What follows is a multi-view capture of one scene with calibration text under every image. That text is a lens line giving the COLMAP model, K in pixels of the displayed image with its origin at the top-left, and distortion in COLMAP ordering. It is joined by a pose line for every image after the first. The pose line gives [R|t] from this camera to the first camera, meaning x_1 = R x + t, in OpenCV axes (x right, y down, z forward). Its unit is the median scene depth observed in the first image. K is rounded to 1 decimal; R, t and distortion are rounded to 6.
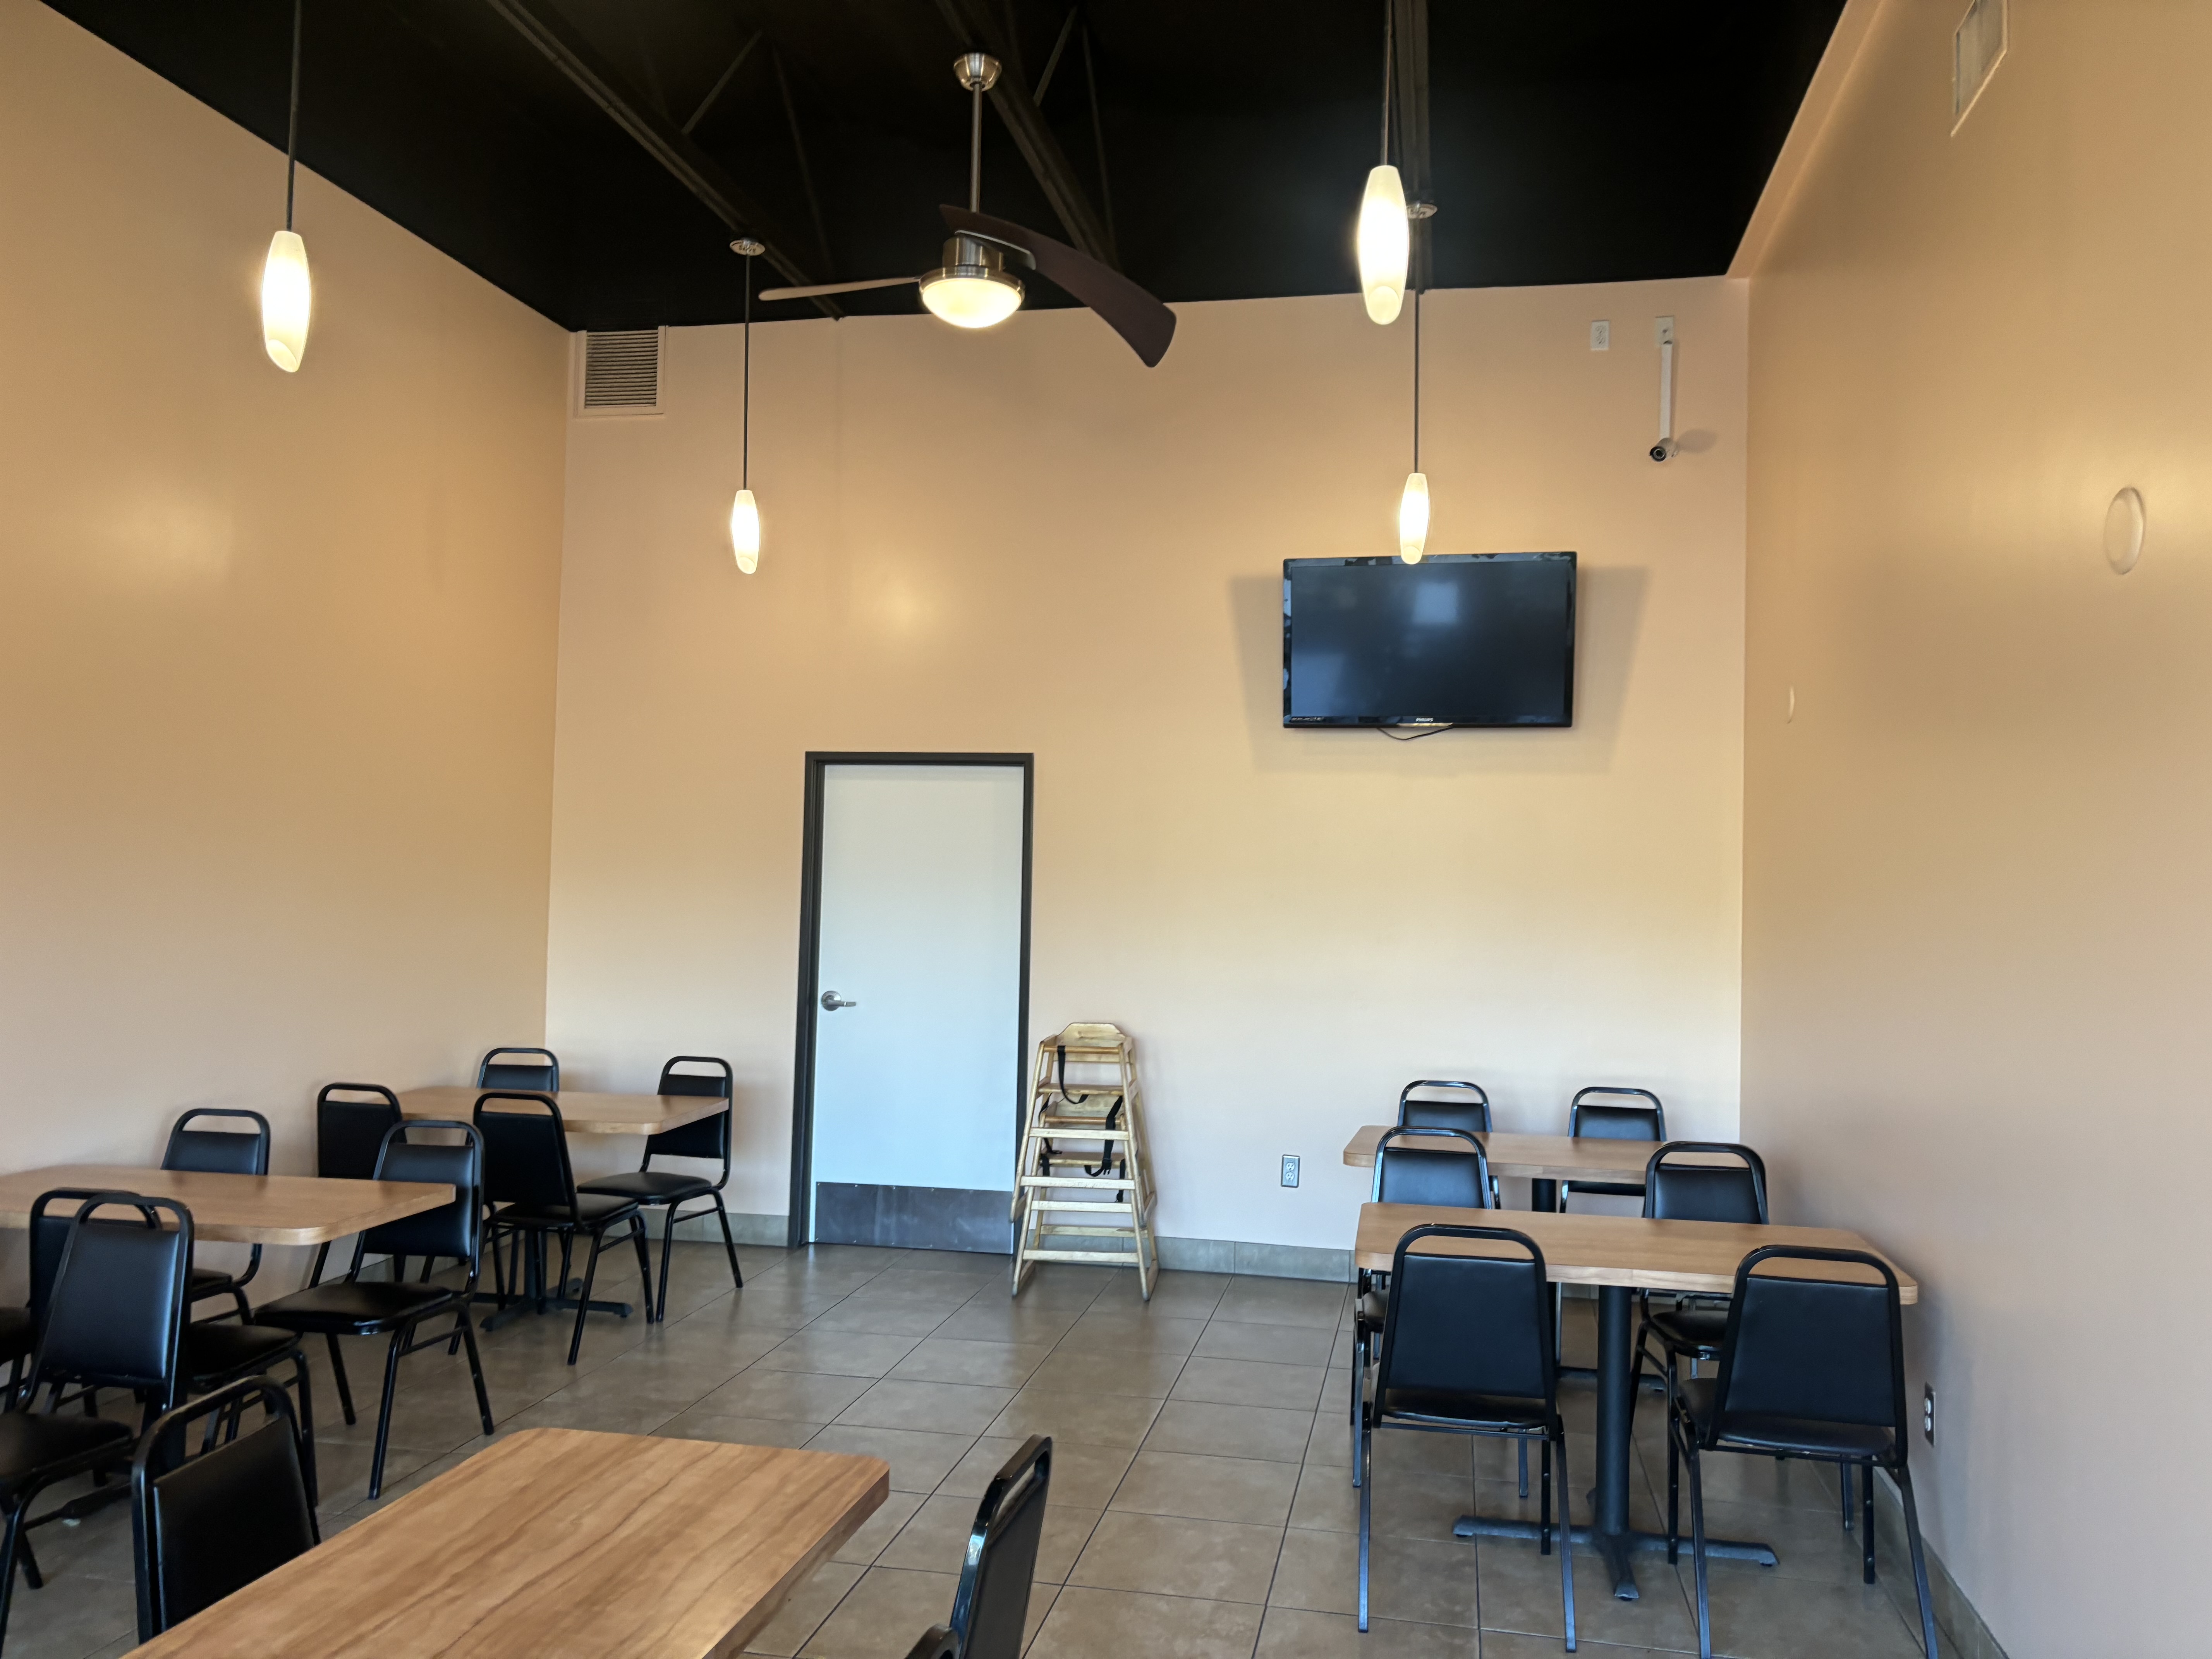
lens RADIAL K [[1672.7, 0, 1104.3], [0, 1672.7, 832.3], [0, 0, 1]] dist [0.008563, -0.013603]
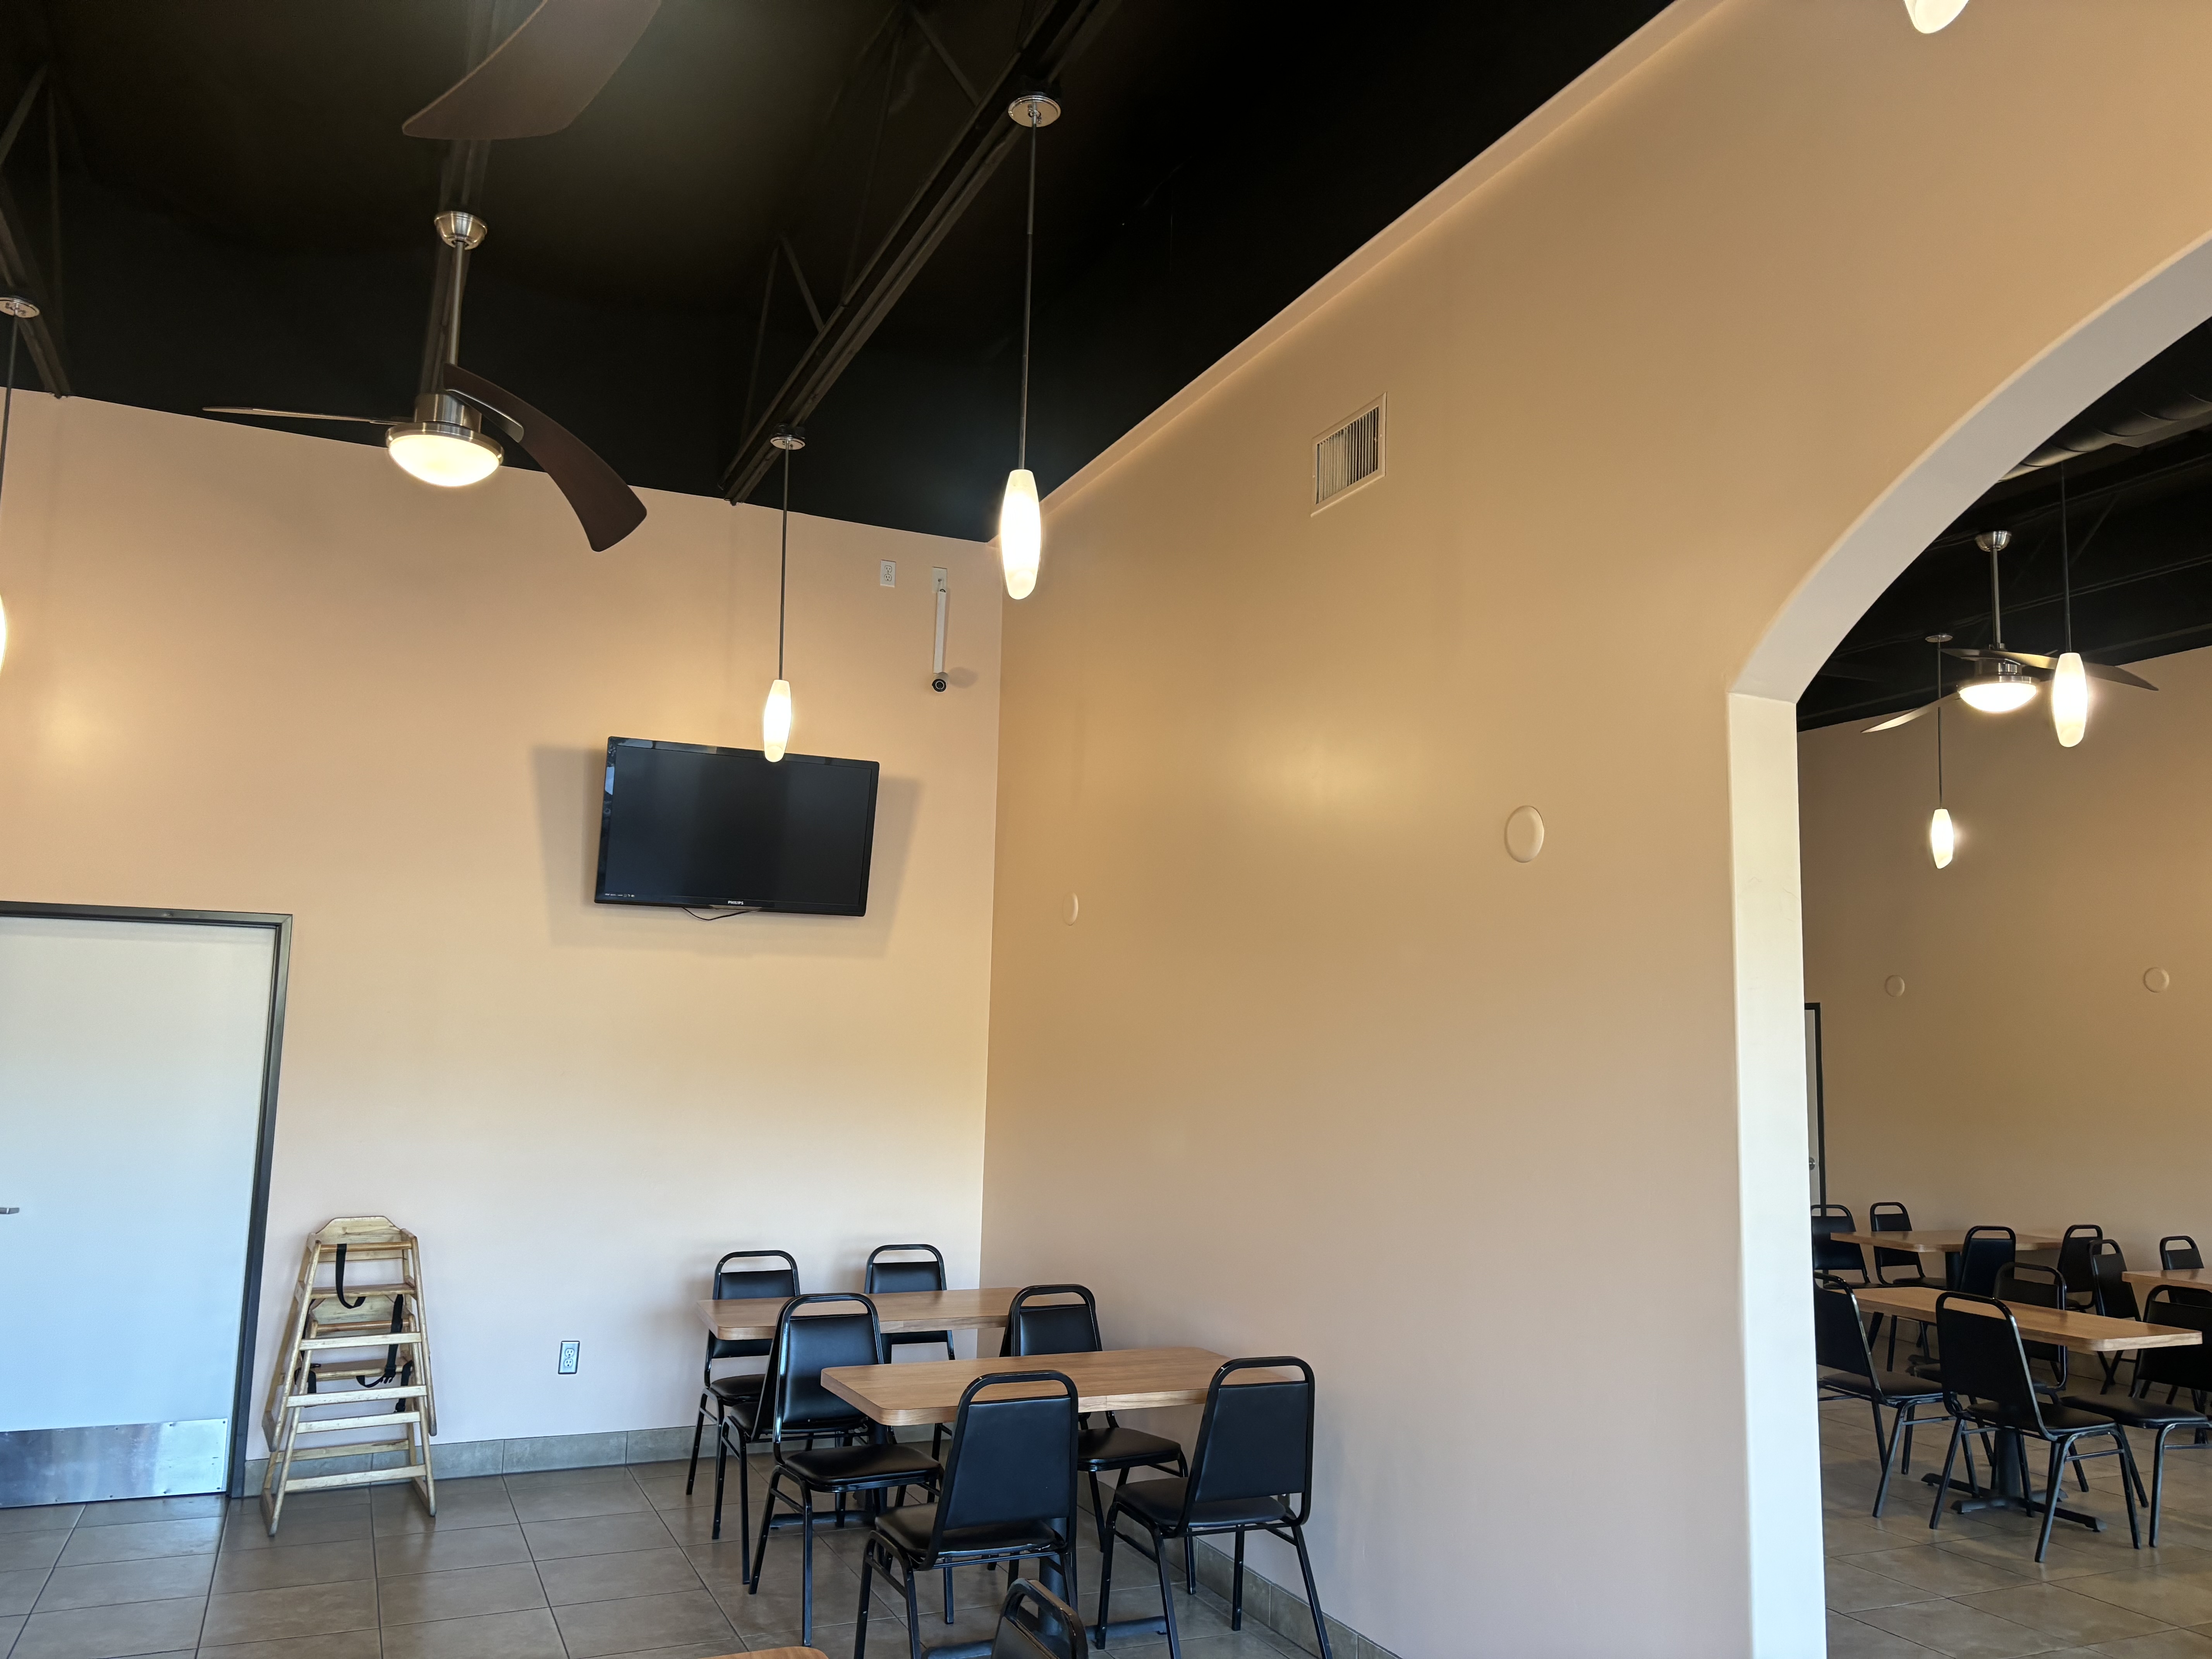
lens RADIAL K [[1672.7, 0, 1097.3], [0, 1672.7, 835.2], [0, 0, 1]] dist [0.008563, -0.013603]
pose [[0.800057, 0.071921, 0.595597, -0.257345], [-0.017144, 0.995123, -0.097136, -0.011179], [-0.599679, 0.067504, 0.797389, 0.017384]]
